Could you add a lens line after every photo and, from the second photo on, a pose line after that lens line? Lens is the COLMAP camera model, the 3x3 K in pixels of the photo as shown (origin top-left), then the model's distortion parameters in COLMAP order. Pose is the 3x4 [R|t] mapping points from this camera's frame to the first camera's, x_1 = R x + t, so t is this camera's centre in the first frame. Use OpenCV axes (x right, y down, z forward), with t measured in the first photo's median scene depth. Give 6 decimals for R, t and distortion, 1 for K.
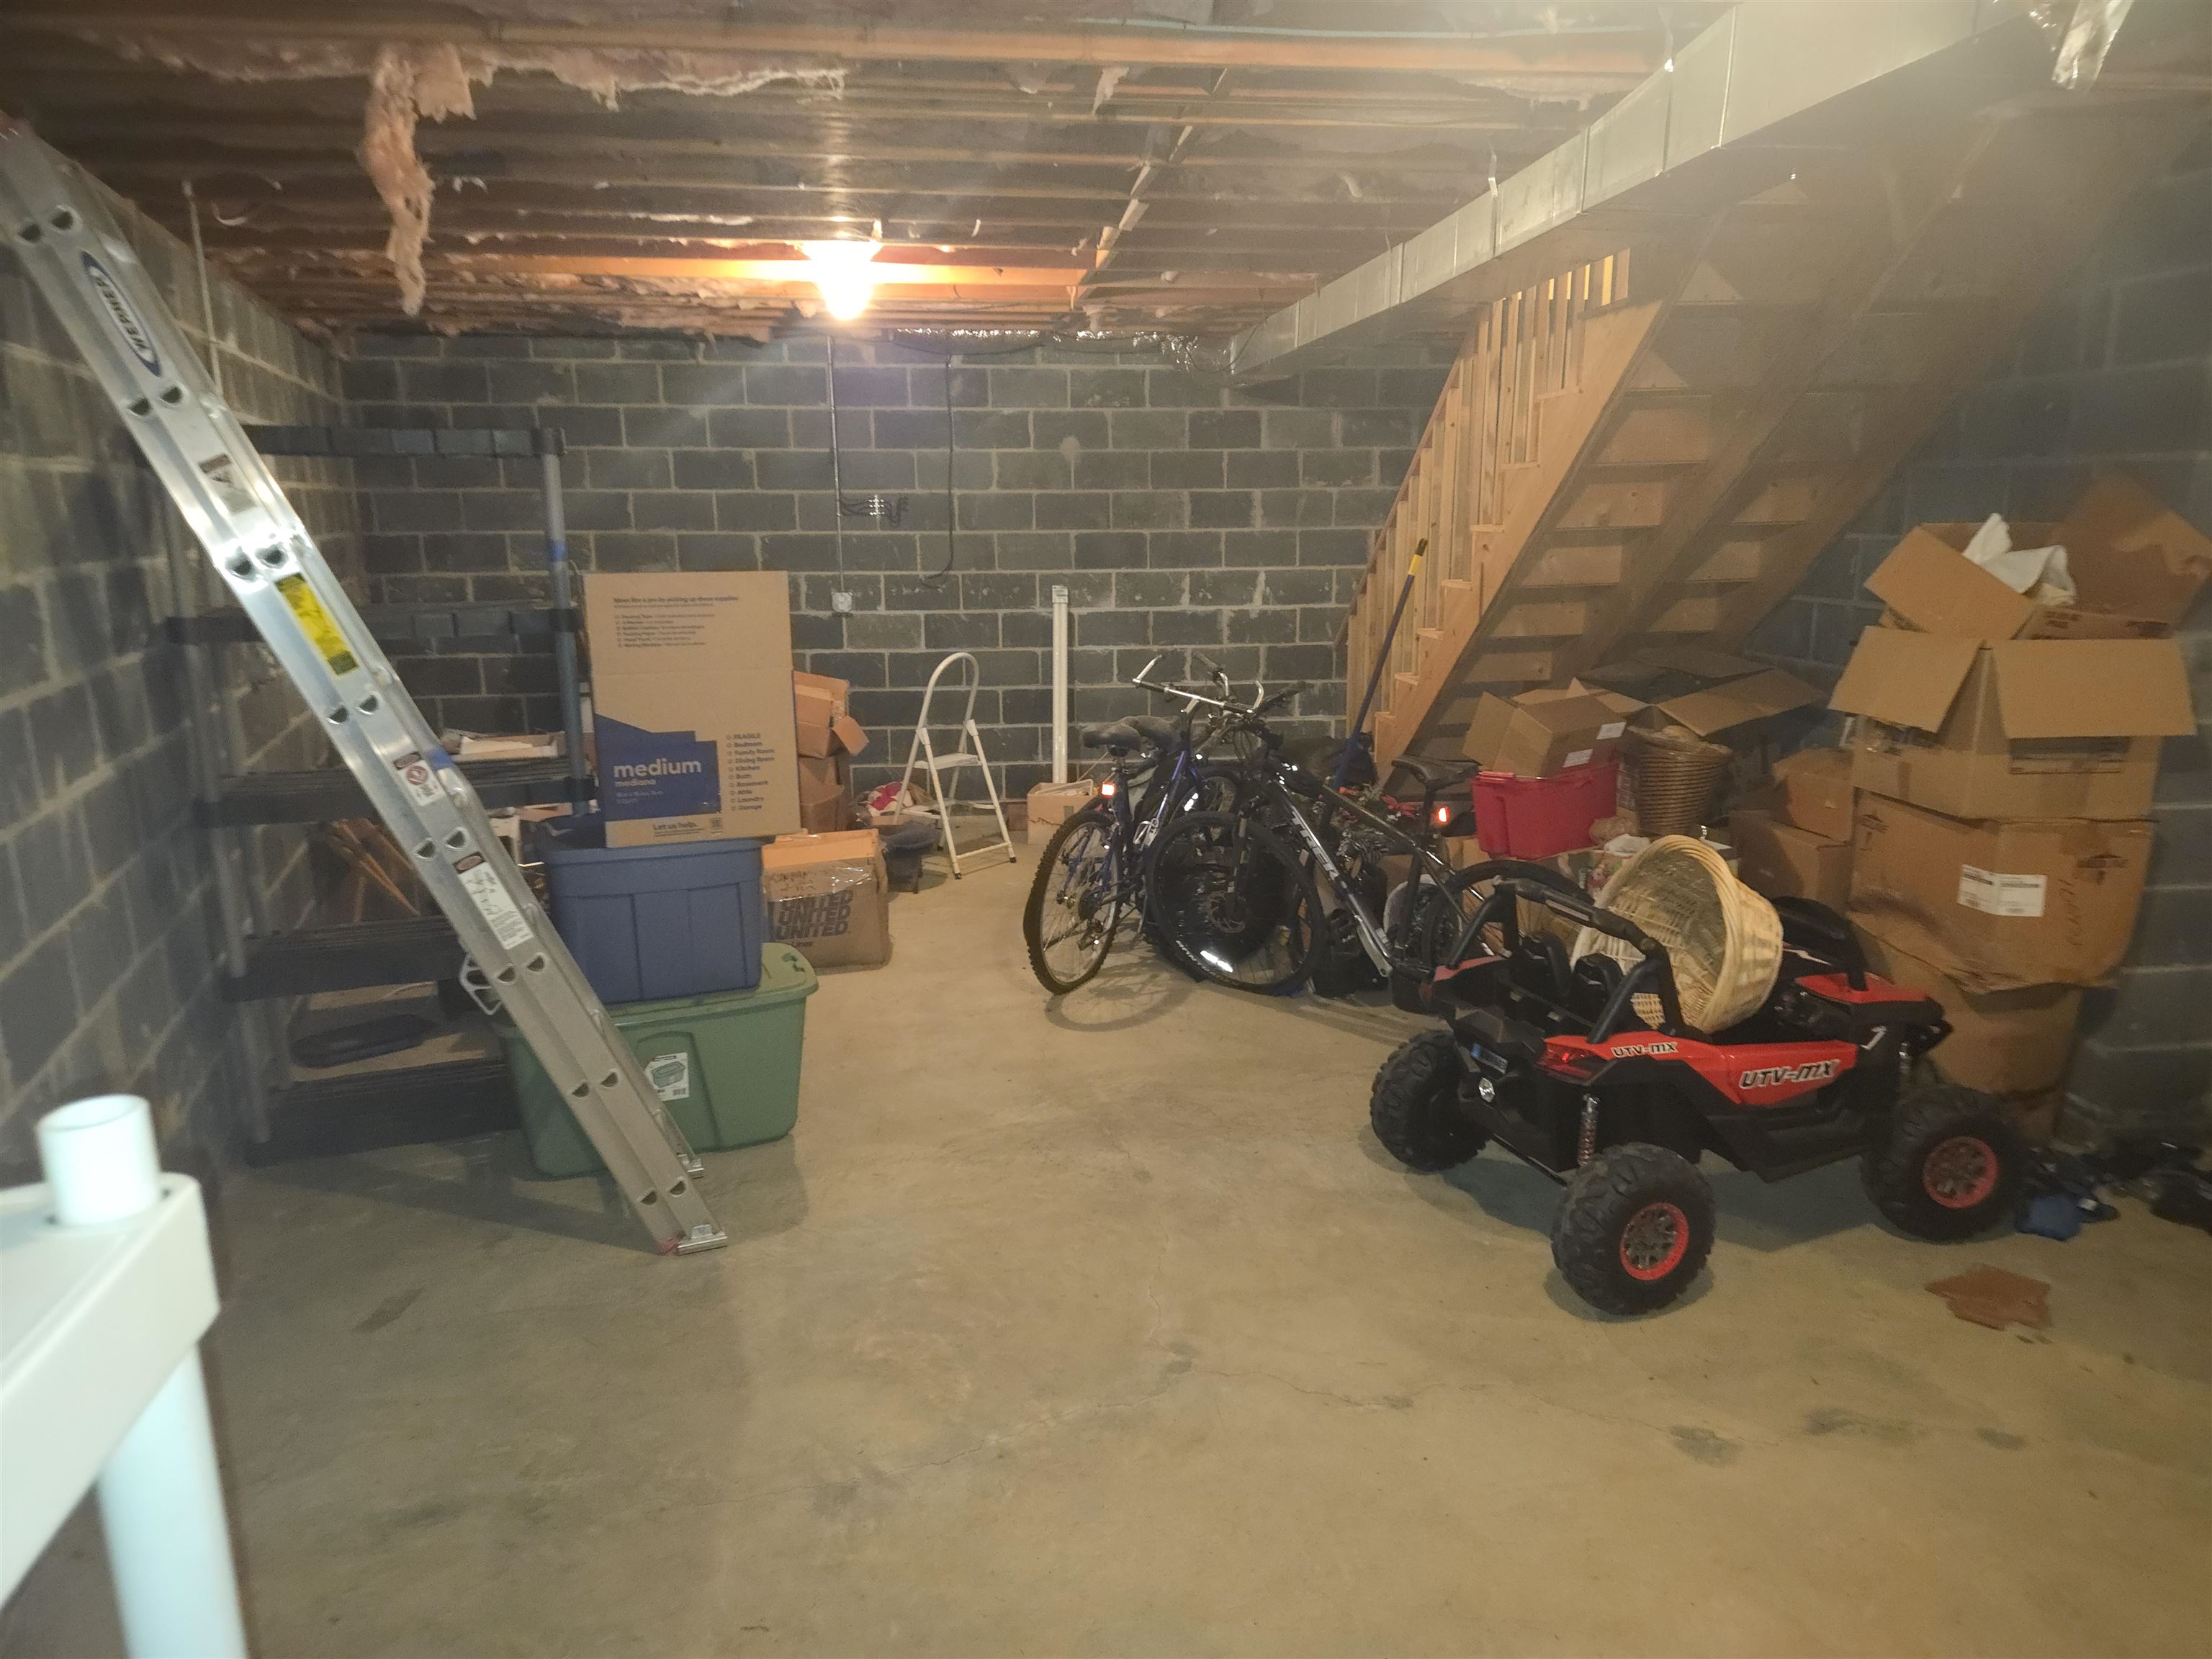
lens RADIAL K [[1463.7, 0, 1108.8], [0, 1463.7, 852.1], [0, 0, 1]] dist [0.076783, -0.070908]
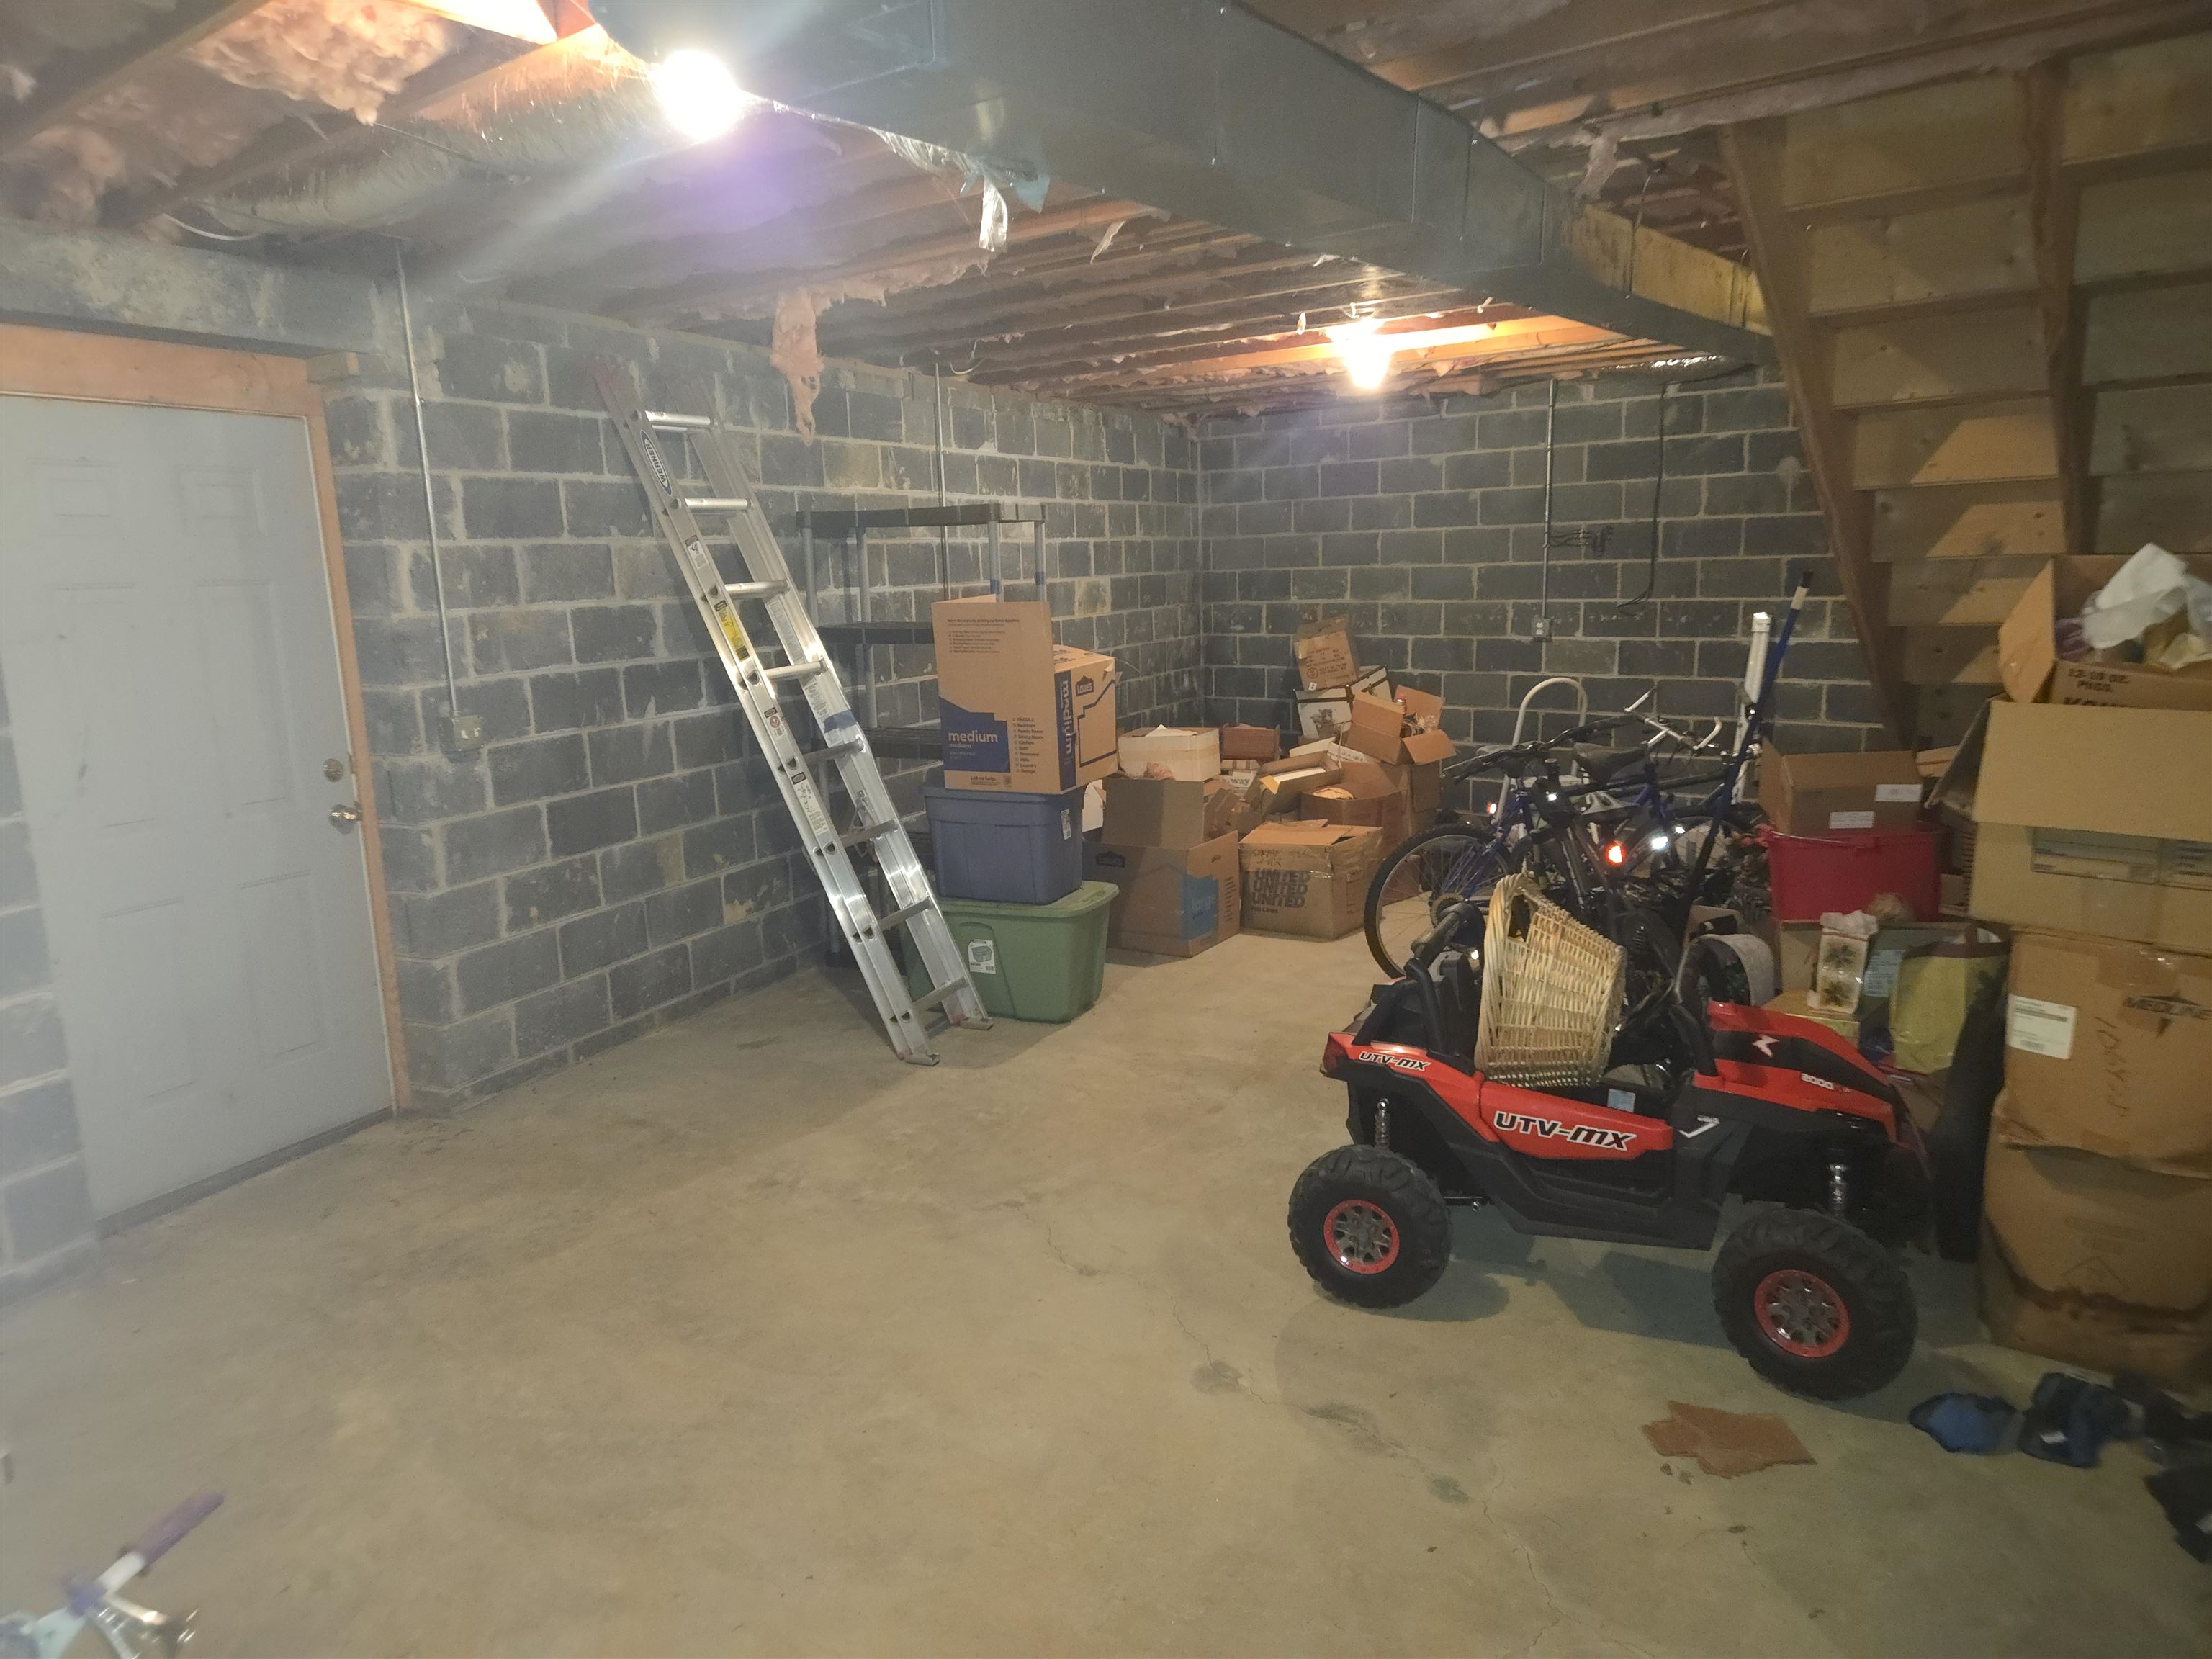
lens RADIAL K [[1463.7, 0, 1108.8], [0, 1463.7, 852.1], [0, 0, 1]] dist [0.076783, -0.070908]
pose [[0.691973, 0.130937, -0.709950, 0.472141], [-0.141620, 0.988927, 0.044355, -0.015994], [0.707897, 0.069851, 0.702854, 0.052156]]
